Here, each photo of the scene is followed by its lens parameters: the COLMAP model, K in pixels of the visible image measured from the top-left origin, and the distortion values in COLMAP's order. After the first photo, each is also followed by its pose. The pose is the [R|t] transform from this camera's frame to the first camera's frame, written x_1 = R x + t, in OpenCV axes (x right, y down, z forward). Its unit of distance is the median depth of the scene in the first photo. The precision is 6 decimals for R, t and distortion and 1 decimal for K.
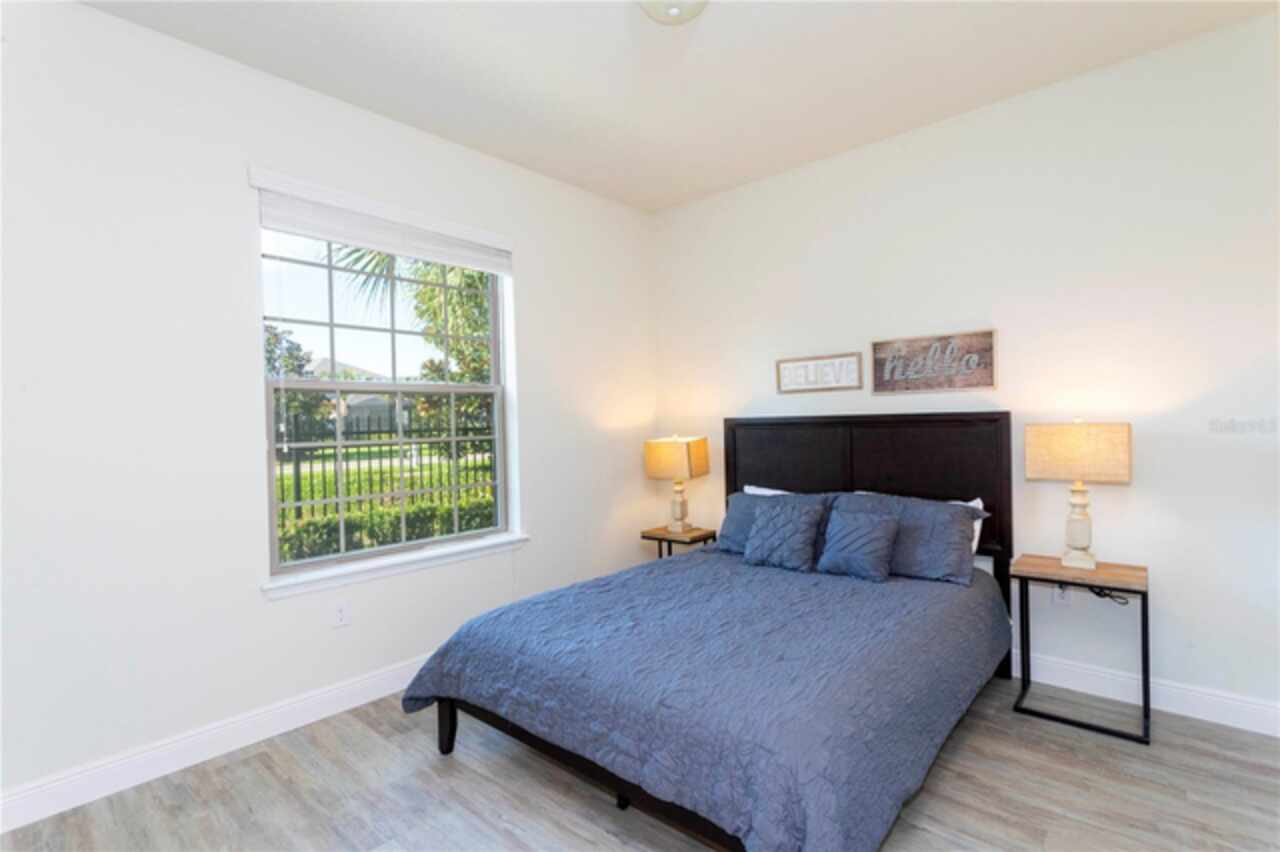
lens RADIAL K [[607.0, 0, 640.3], [0, 607.0, 430.5], [0, 0, 1]] dist [0.000361, 0.000395]
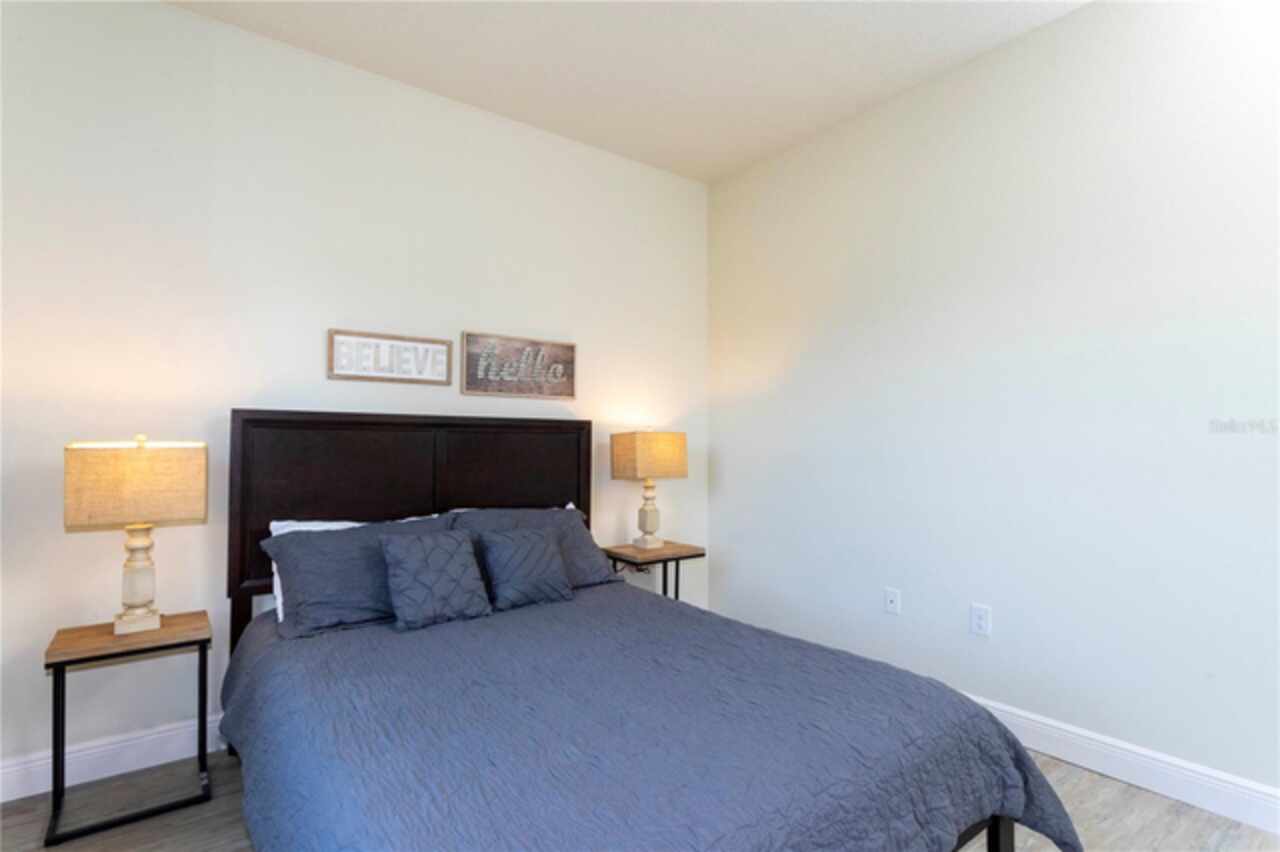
lens RADIAL K [[623.1, 0, 642.1], [0, 623.1, 428.1], [0, 0, 1]] dist [0.001436, 0.000544]
pose [[0.208051, 0.063279, 0.976069, -0.431731], [0.017749, 0.997497, -0.068451, 0.055465], [-0.977957, 0.031565, 0.206407, 0.614822]]
